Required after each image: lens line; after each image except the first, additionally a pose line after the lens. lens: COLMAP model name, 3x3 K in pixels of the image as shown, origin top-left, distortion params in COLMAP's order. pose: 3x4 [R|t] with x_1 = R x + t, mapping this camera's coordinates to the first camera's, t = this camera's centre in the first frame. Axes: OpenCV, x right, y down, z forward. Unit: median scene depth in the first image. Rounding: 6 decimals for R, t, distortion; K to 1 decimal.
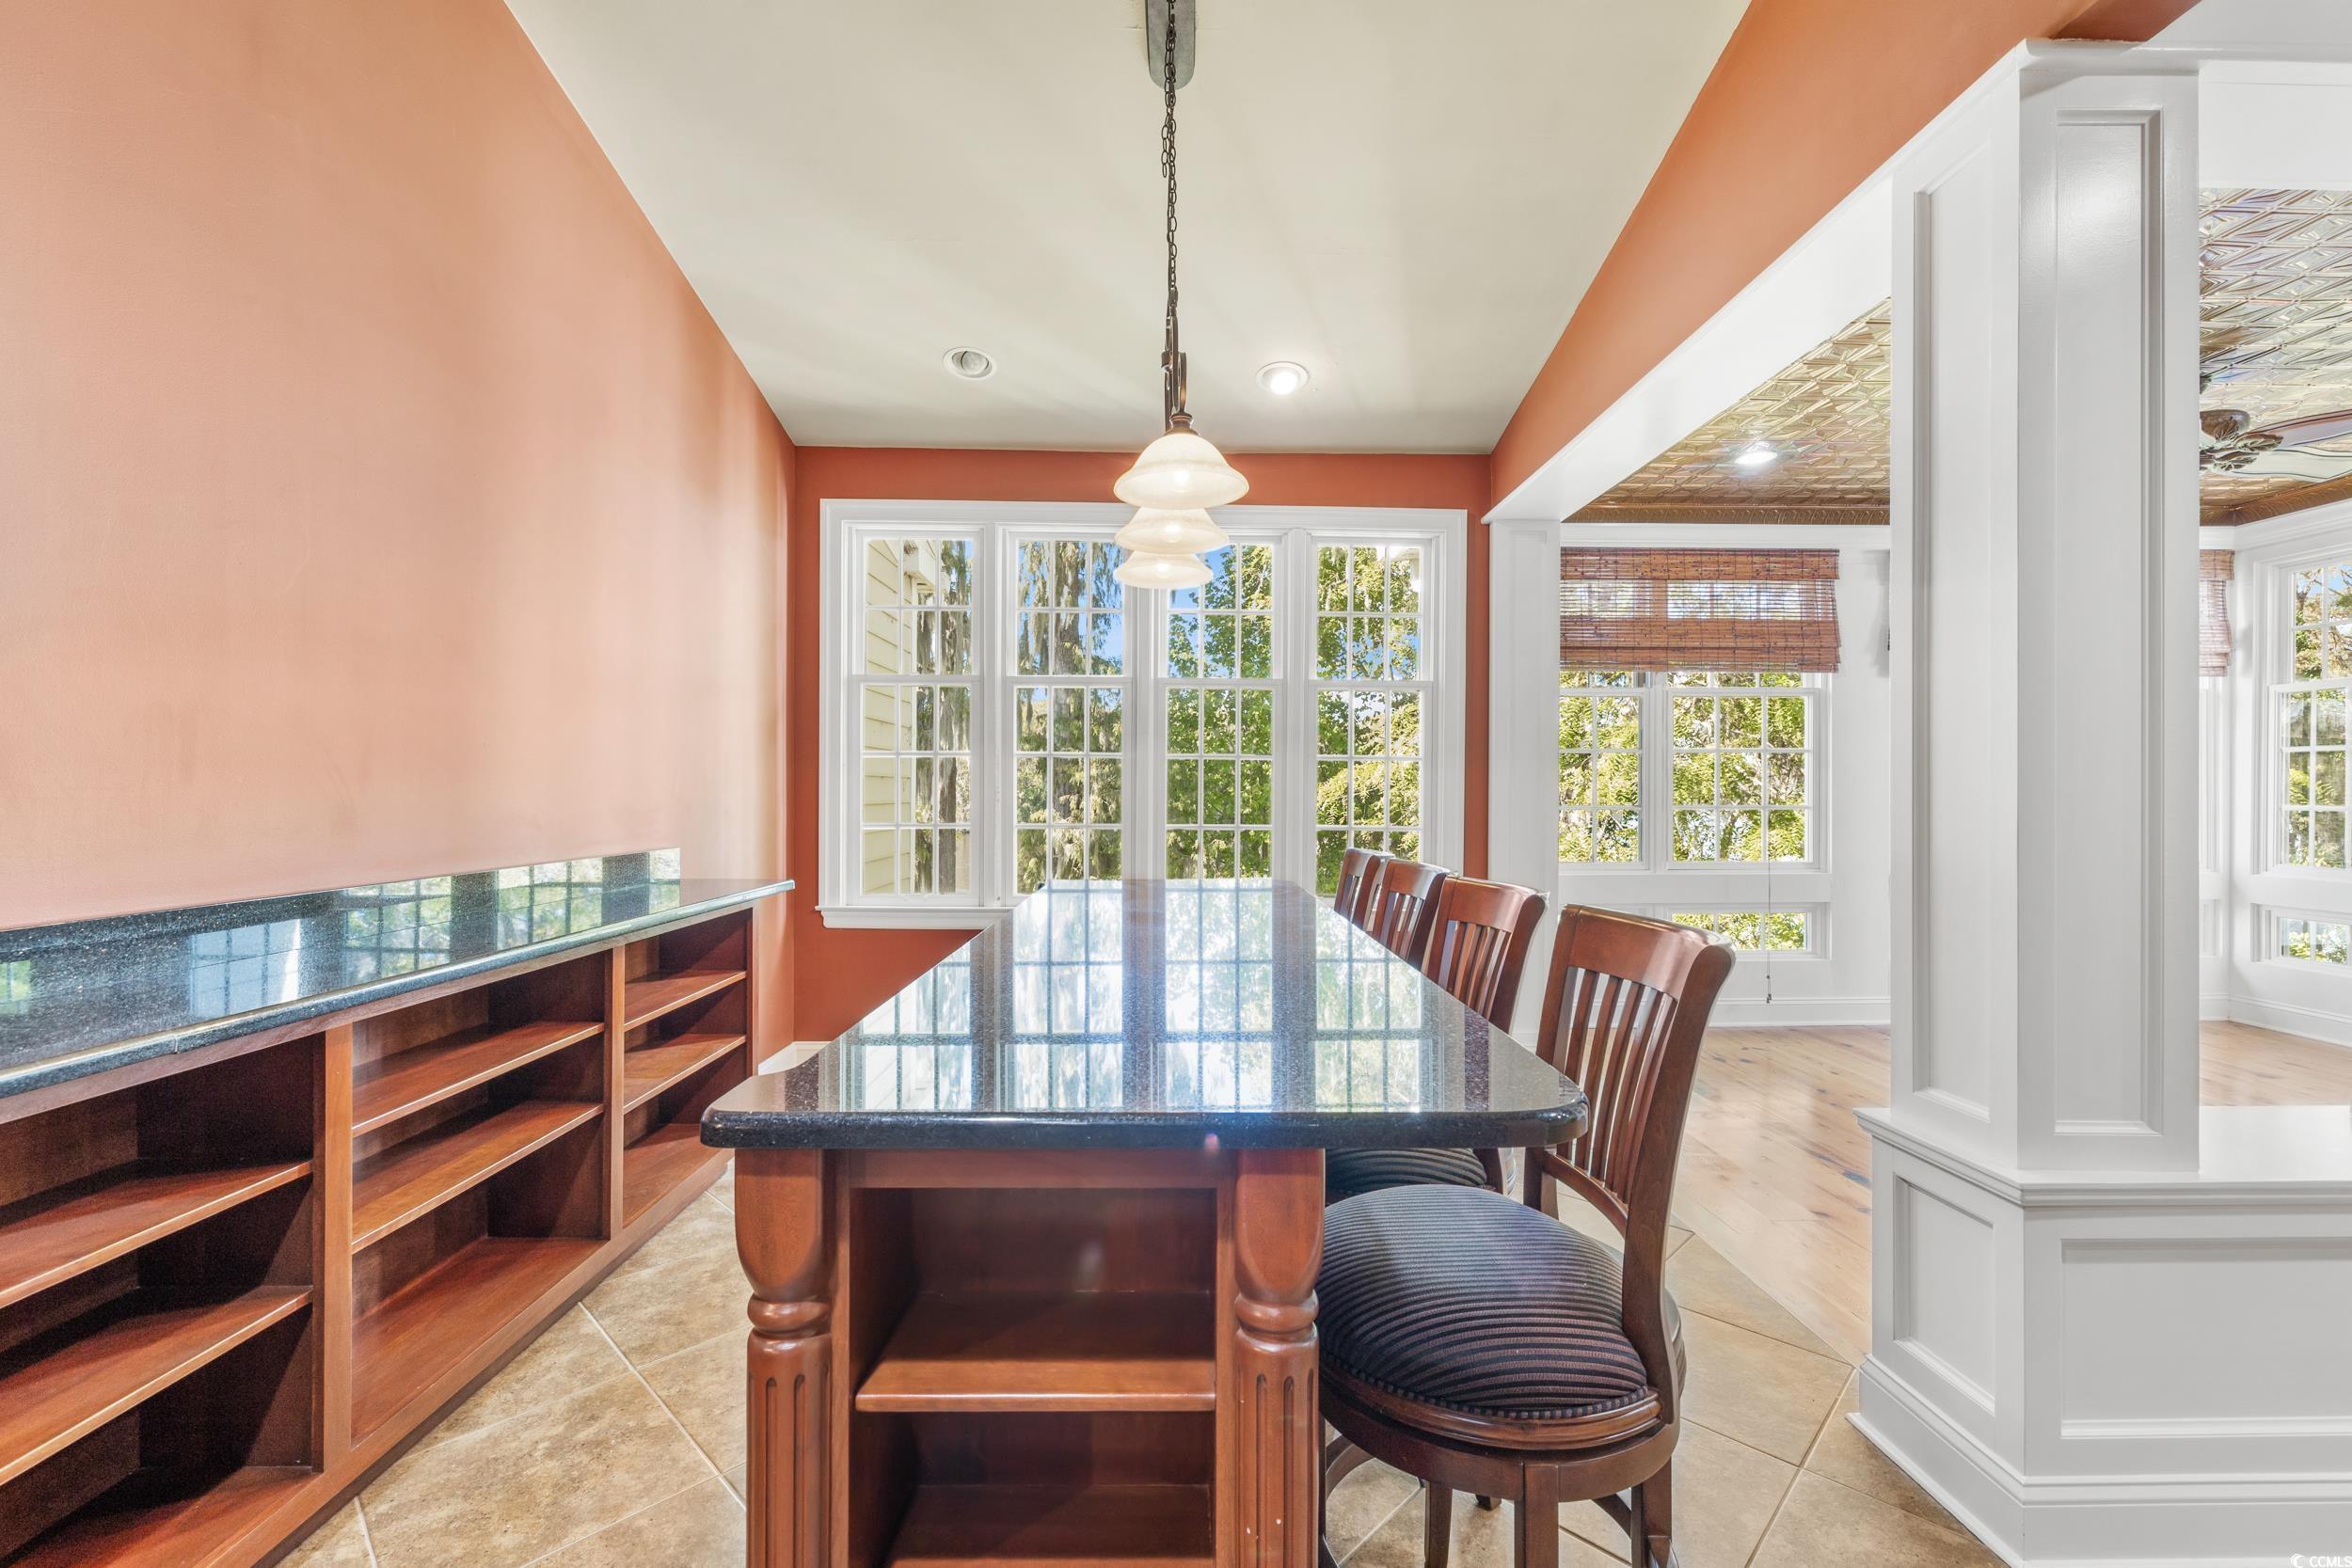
lens RADIAL K [[991.1, 0, 1181.0], [0, 991.1, 791.2], [0, 0, 1]] dist [0.000220, -0.000637]
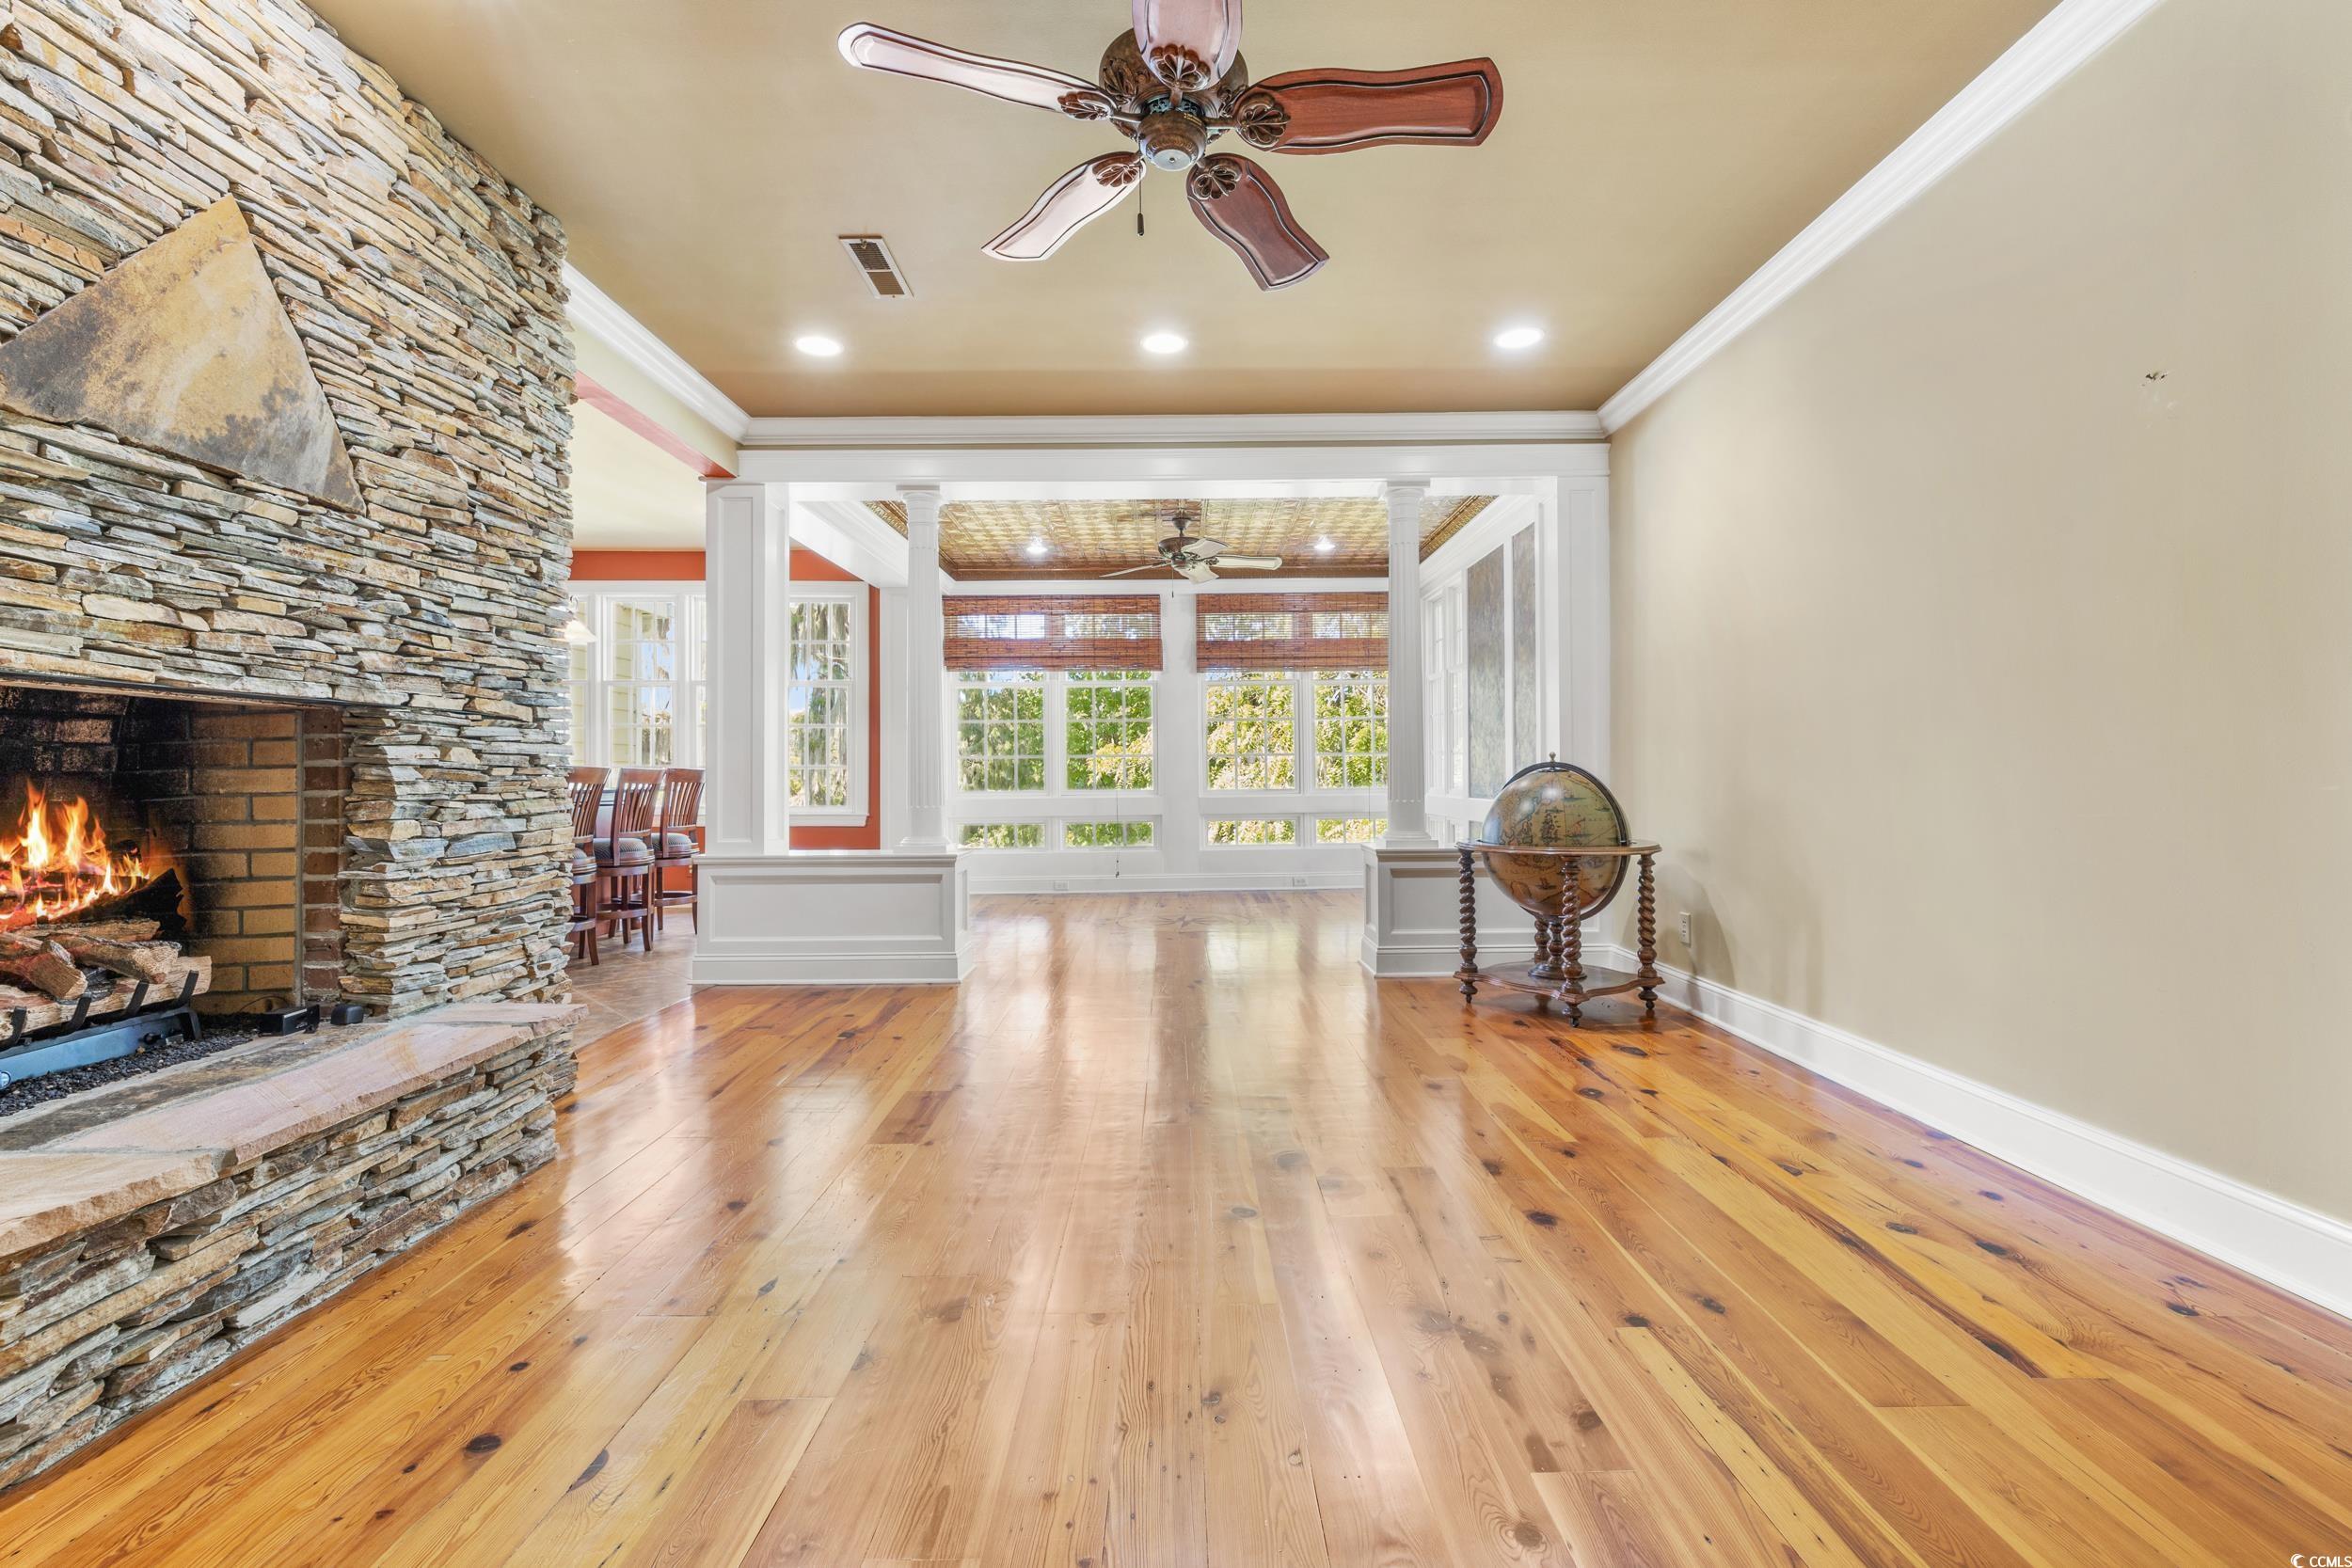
lens RADIAL K [[991.1, 0, 1187.9], [0, 991.1, 776.0], [0, 0, 1]] dist [0.000220, -0.000637]
pose [[0.999935, -0.011184, 0.002234, 0.704222], [0.011181, 0.999937, 0.001135, 0.049274], [-0.002246, -0.001110, 0.999997, -0.608159]]
